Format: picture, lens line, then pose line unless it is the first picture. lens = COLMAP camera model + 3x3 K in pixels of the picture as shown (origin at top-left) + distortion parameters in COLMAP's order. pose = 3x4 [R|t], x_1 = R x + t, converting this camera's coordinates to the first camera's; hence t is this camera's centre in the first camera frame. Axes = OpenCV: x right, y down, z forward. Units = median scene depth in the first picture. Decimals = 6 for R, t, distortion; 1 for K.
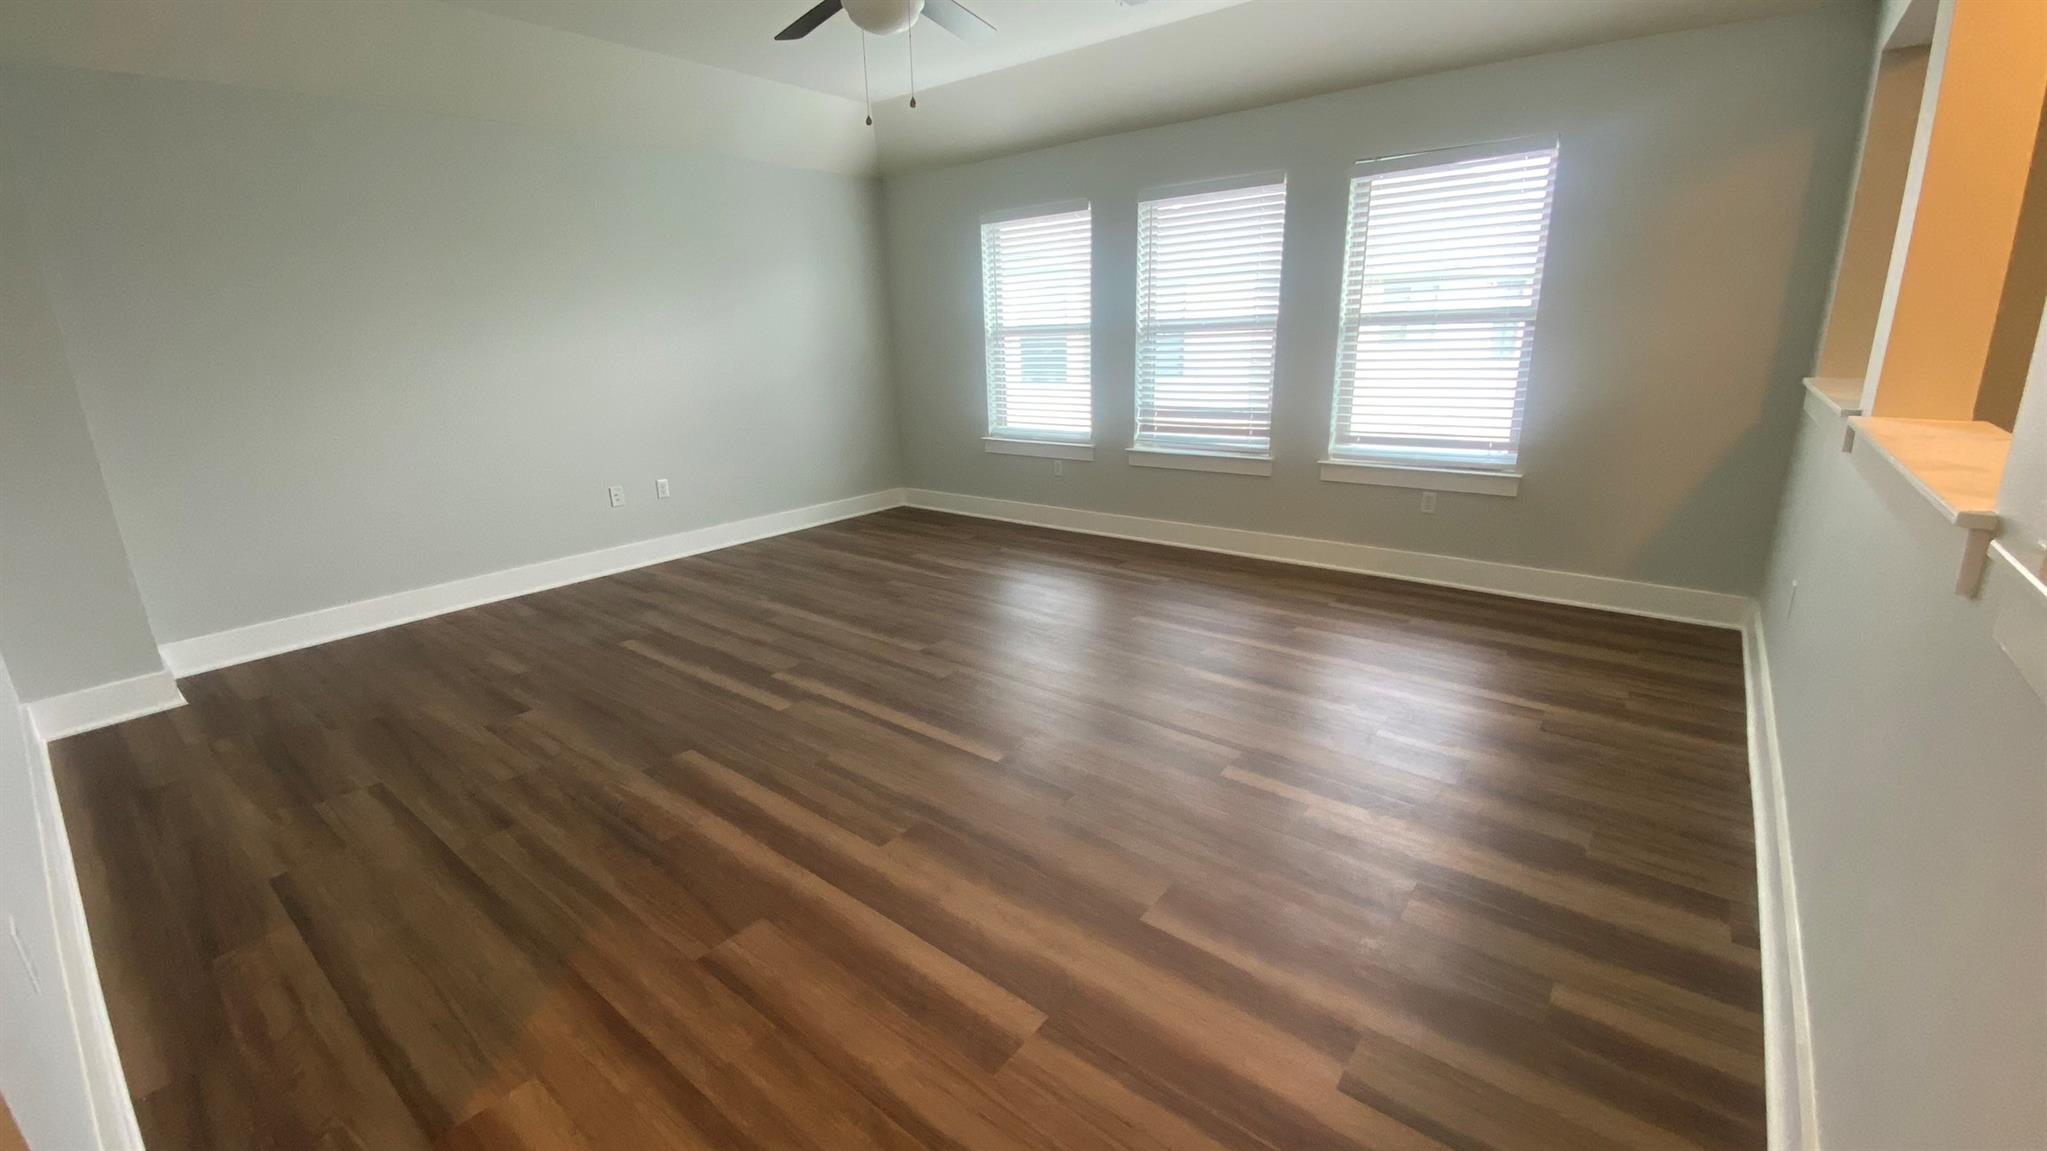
lens RADIAL K [[829.7, 0, 1022.8], [0, 829.7, 570.2], [0, 0, 1]] dist [0.046467, -0.033050]
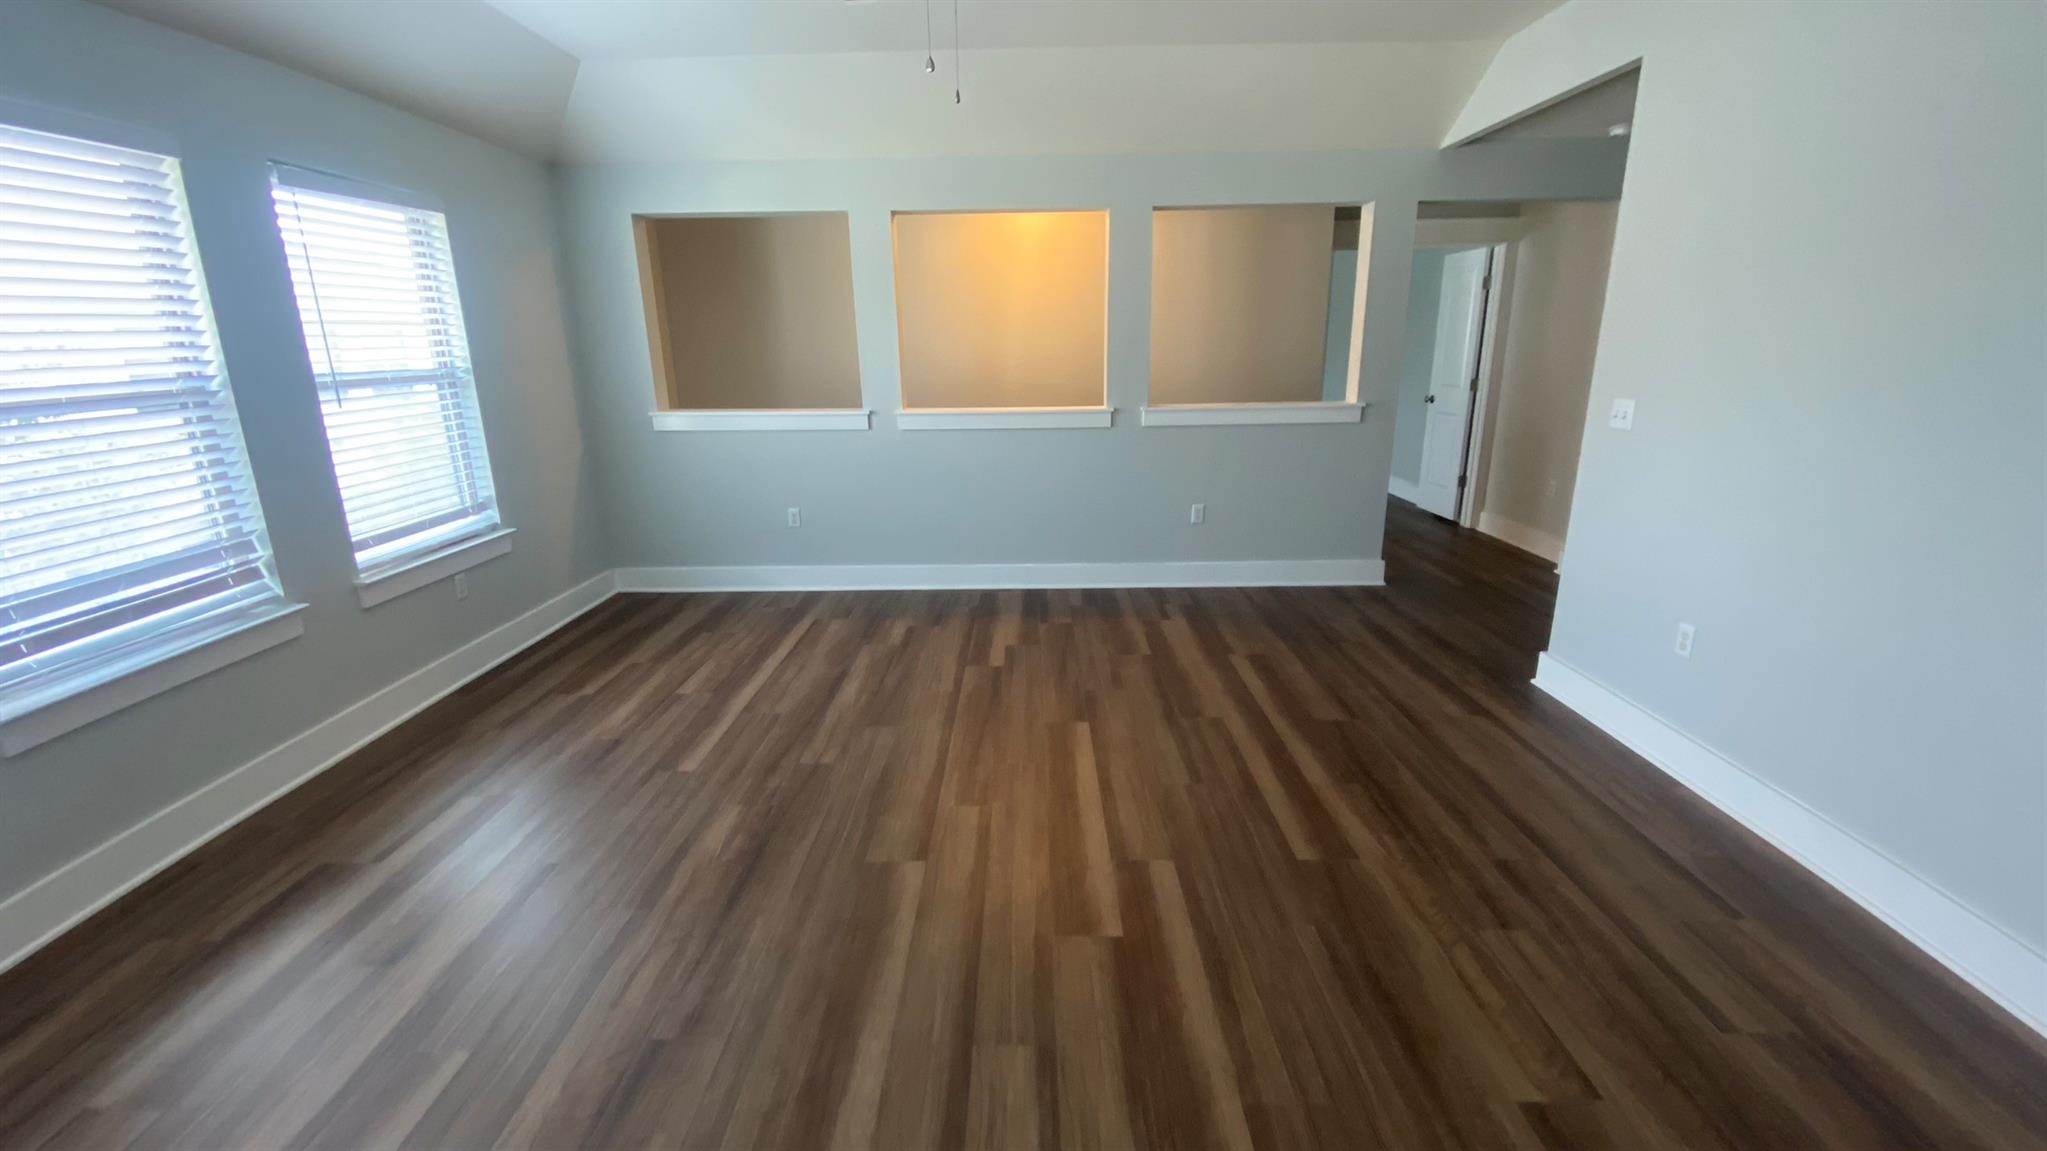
lens RADIAL K [[829.7, 0, 1022.8], [0, 829.7, 570.2], [0, 0, 1]] dist [0.046467, -0.033050]
pose [[-0.613119, -0.168527, 0.771806, -0.885287], [0.252318, 0.884034, 0.393472, -0.474349], [-0.748613, 0.435985, -0.499495, 1.604116]]
